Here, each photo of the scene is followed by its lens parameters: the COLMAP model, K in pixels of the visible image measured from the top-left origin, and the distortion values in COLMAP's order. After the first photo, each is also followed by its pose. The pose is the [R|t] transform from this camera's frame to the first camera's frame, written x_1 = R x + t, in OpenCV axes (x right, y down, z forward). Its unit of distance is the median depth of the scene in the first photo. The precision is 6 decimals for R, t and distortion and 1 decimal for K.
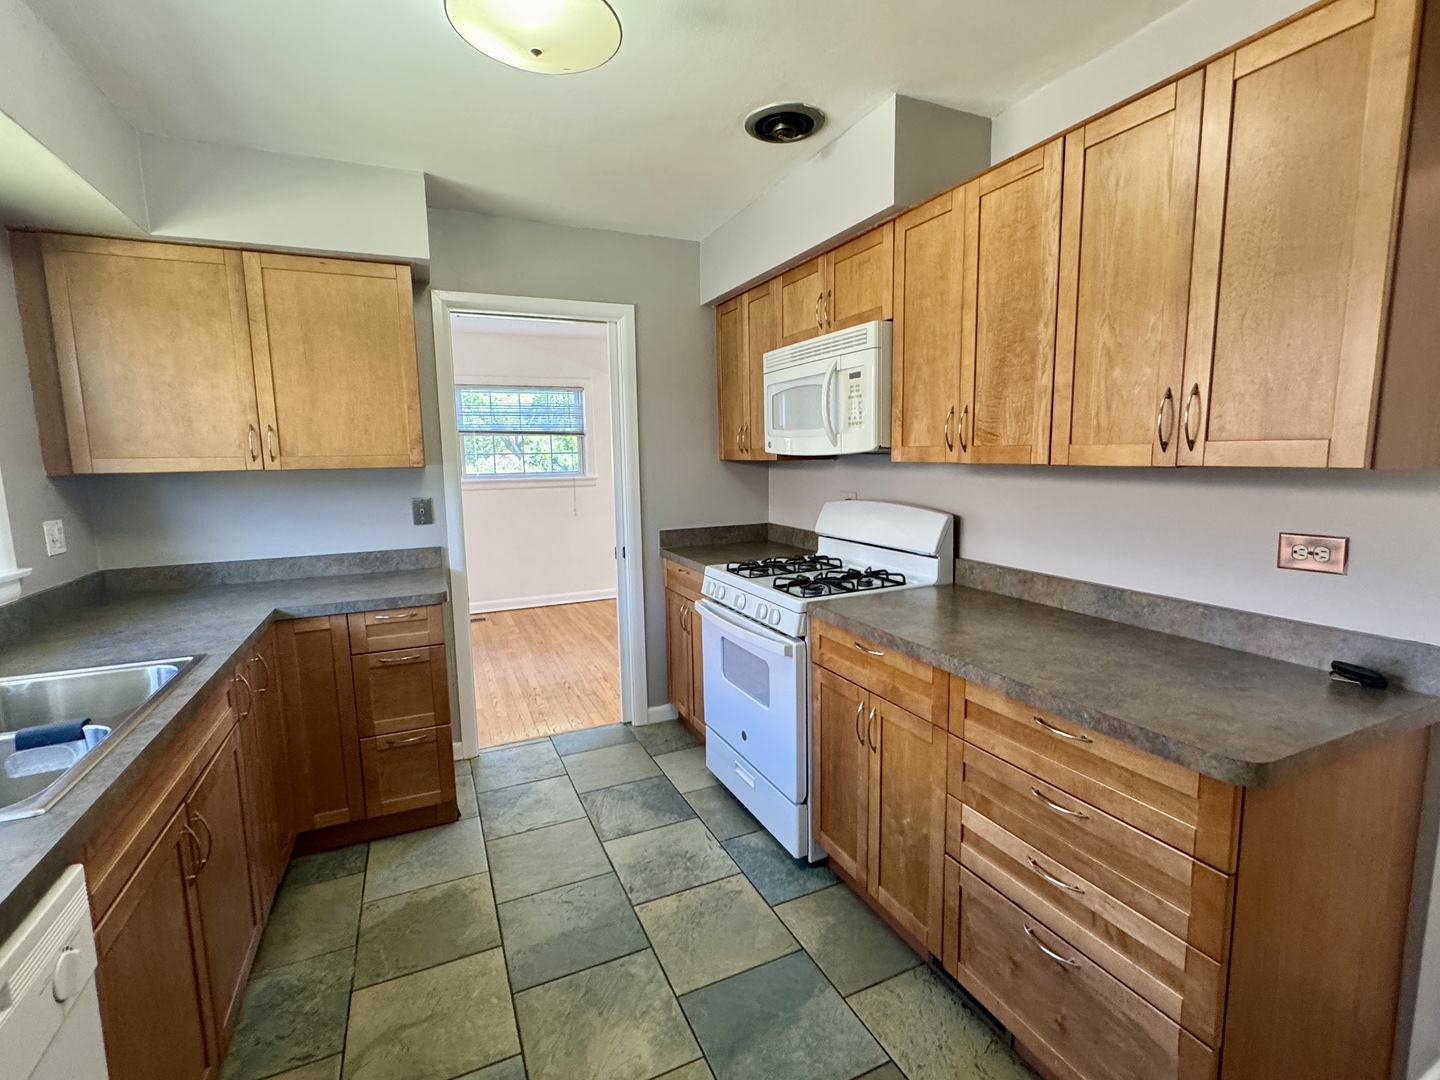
lens RADIAL K [[666.7, 0, 721.2], [0, 666.7, 539.0], [0, 0, 1]] dist [-0.005444, -0.000461]
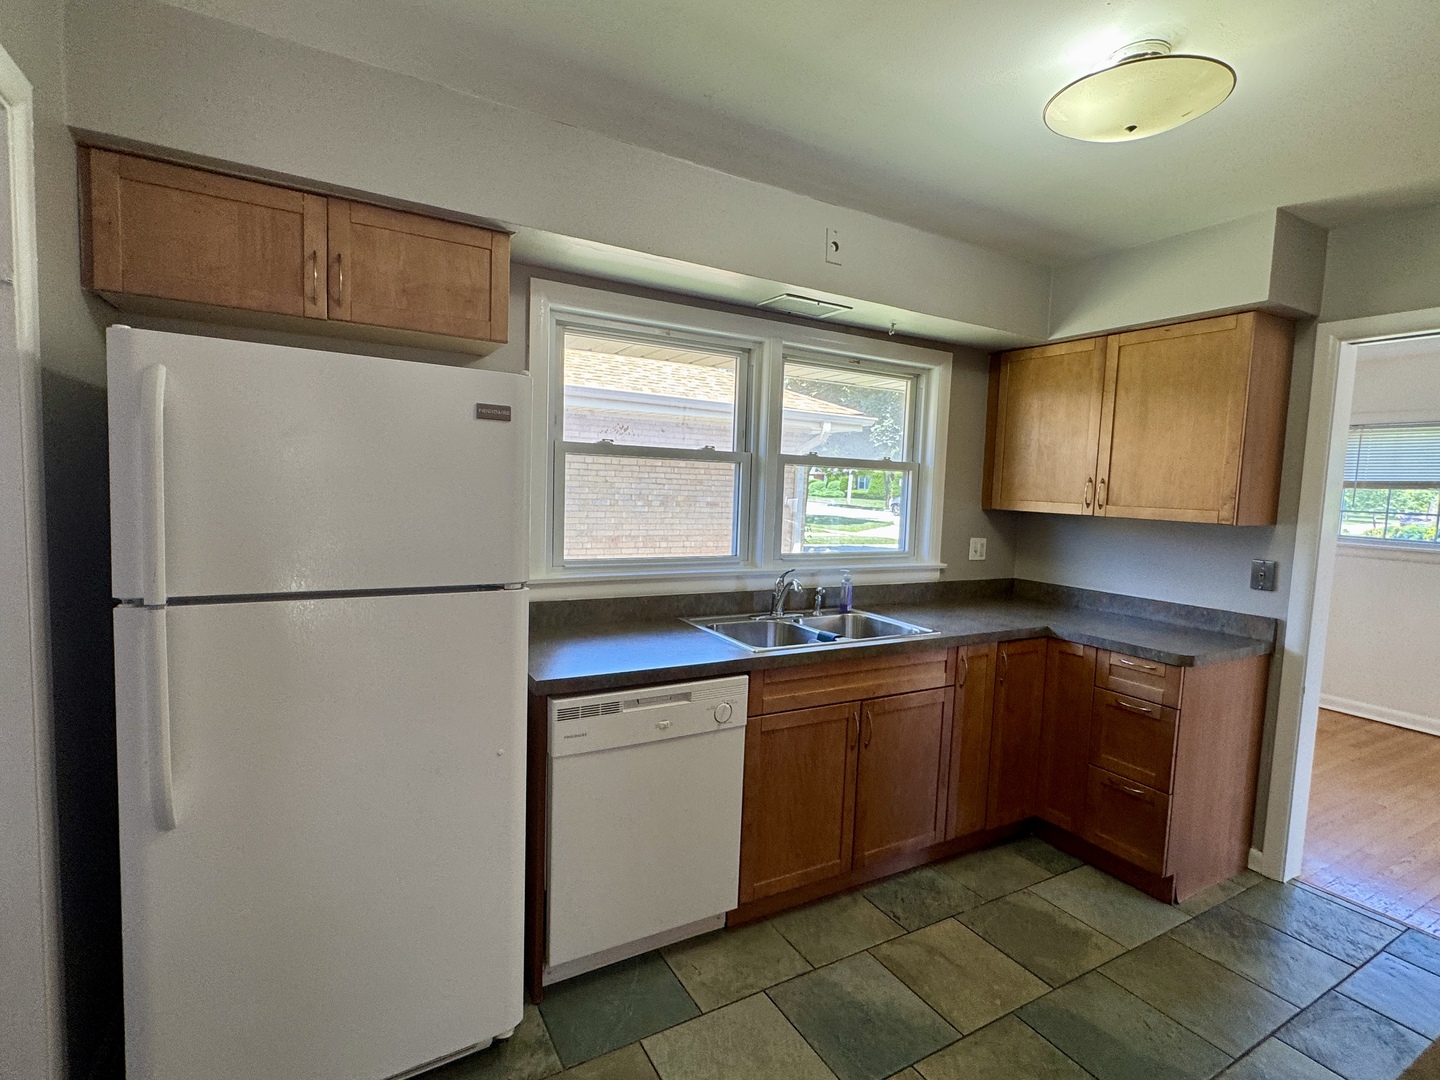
lens RADIAL K [[701.8, 0, 715.2], [0, 701.8, 540.1], [0, 0, 1]] dist [0.003990, -0.000912]
pose [[0.078113, 0.100432, -0.991873, 0.526371], [-0.168851, 0.981872, 0.086121, -0.056738], [0.982541, 0.160752, 0.093655, 0.233512]]
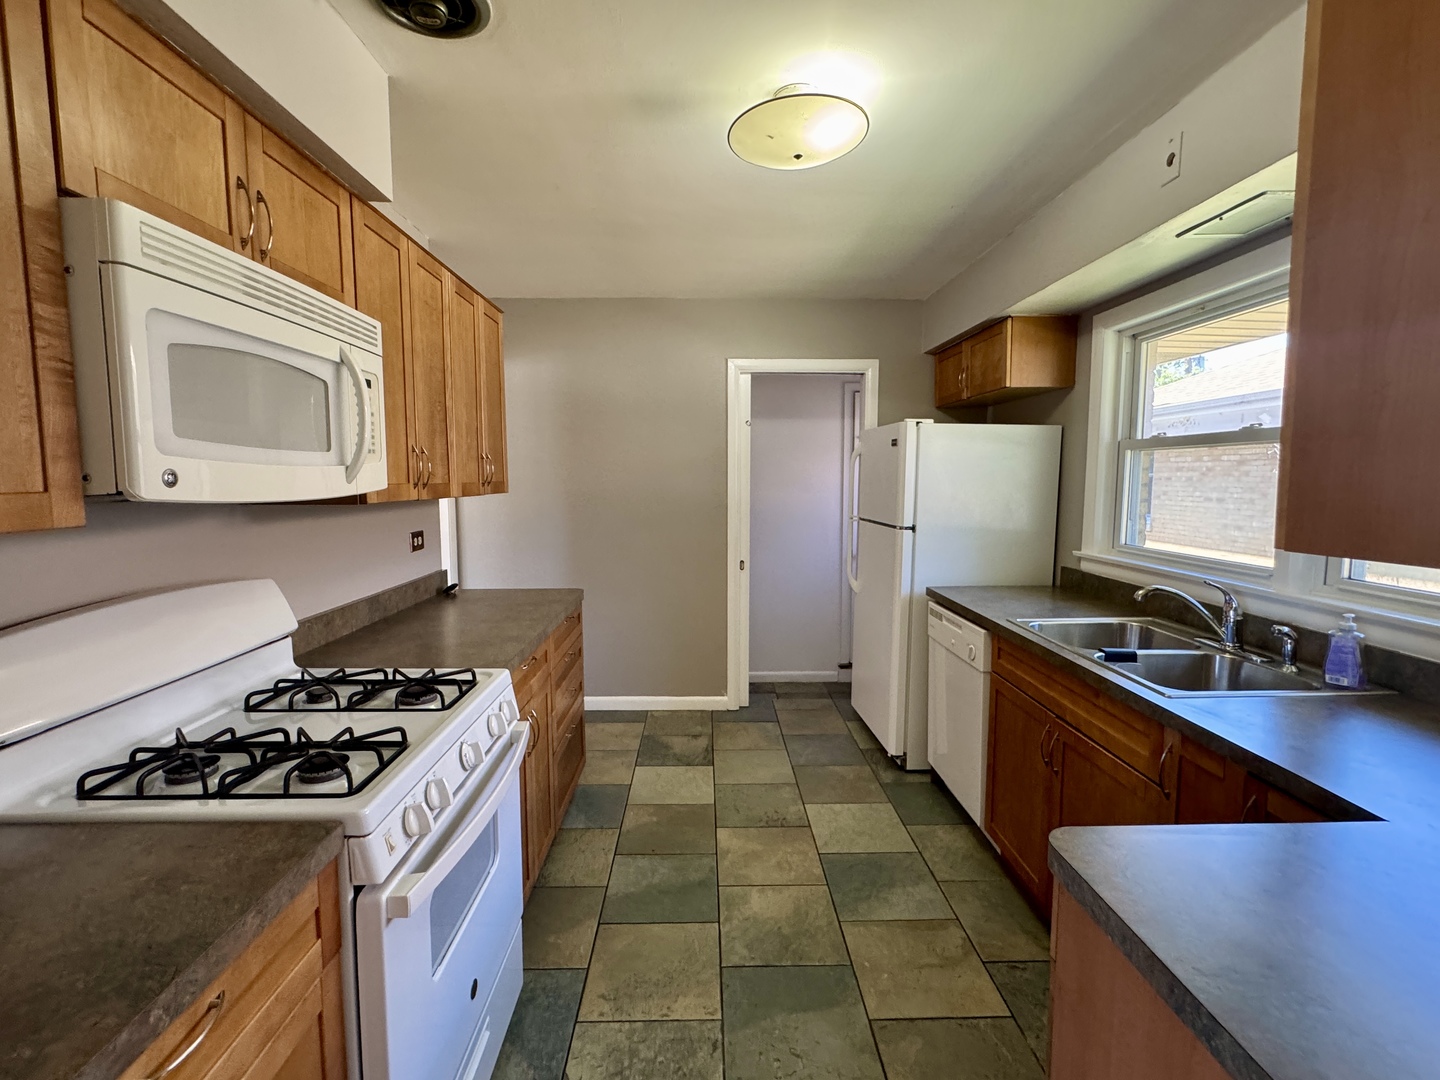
lens RADIAL K [[666.7, 0, 718.8], [0, 666.7, 539.5], [0, 0, 1]] dist [-0.005444, -0.000461]
pose [[-0.918580, -0.020201, 0.394718, -0.409417], [0.068568, 0.975404, 0.209489, -0.200968], [-0.389241, 0.219498, -0.894602, 1.475204]]
